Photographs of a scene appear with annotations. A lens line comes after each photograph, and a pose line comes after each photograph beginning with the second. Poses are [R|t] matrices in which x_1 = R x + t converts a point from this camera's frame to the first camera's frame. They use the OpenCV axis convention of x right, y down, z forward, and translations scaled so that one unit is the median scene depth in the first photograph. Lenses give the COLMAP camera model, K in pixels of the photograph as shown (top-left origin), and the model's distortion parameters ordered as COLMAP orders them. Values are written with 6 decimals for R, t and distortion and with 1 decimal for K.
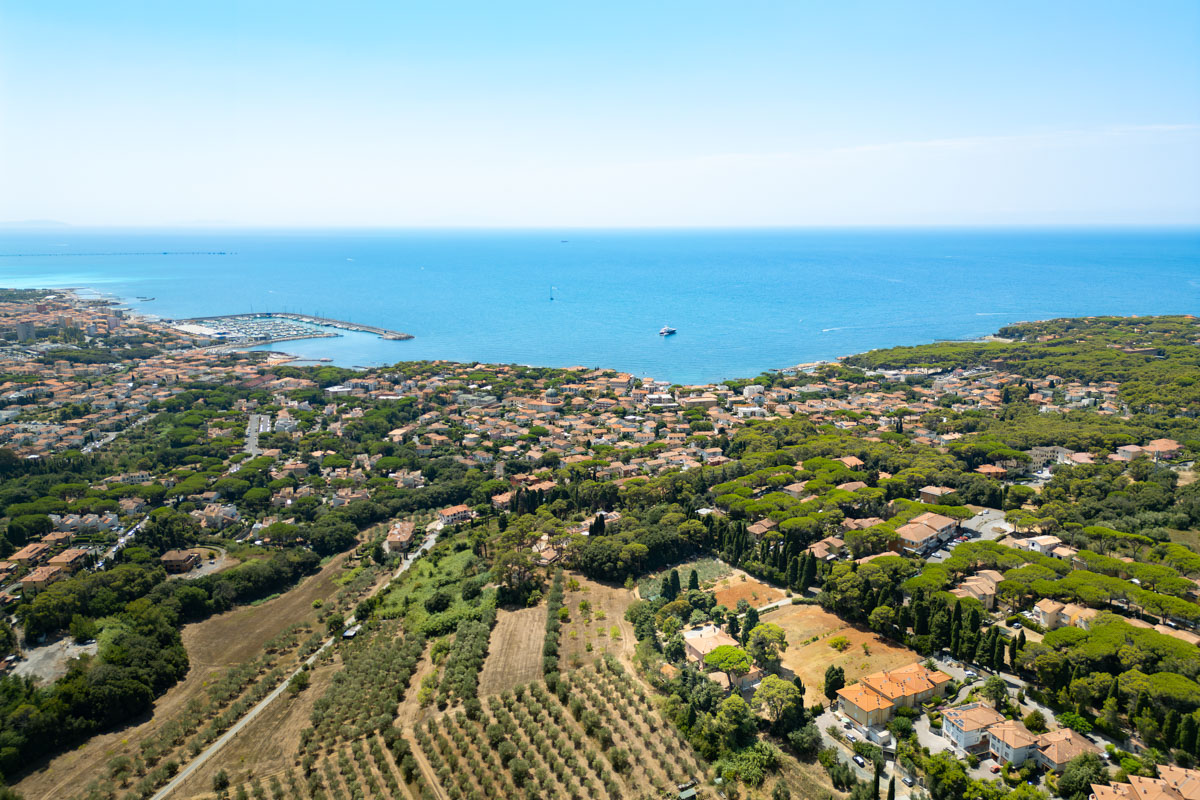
lens RADIAL K [[833.6, 0, 600.1], [0, 833.6, 405.8], [0, 0, 1]] dist [0.083949, -0.089554]
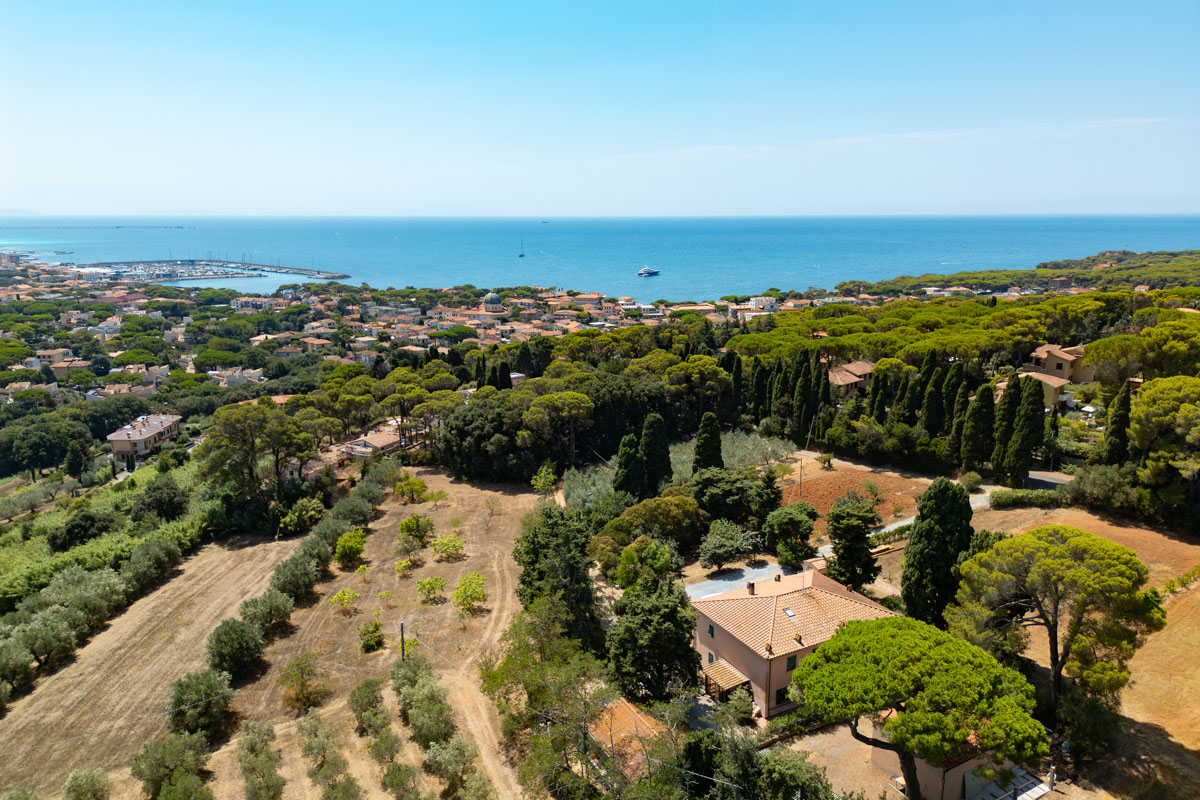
lens RADIAL K [[833.6, 0, 600.1], [0, 833.6, 405.8], [0, 0, 1]] dist [0.083949, -0.089554]
pose [[0.999821, -0.003970, 0.018520, 0.054001], [0.003818, 0.999959, 0.008260, 0.171098], [-0.018552, -0.008188, 0.999794, 0.589078]]
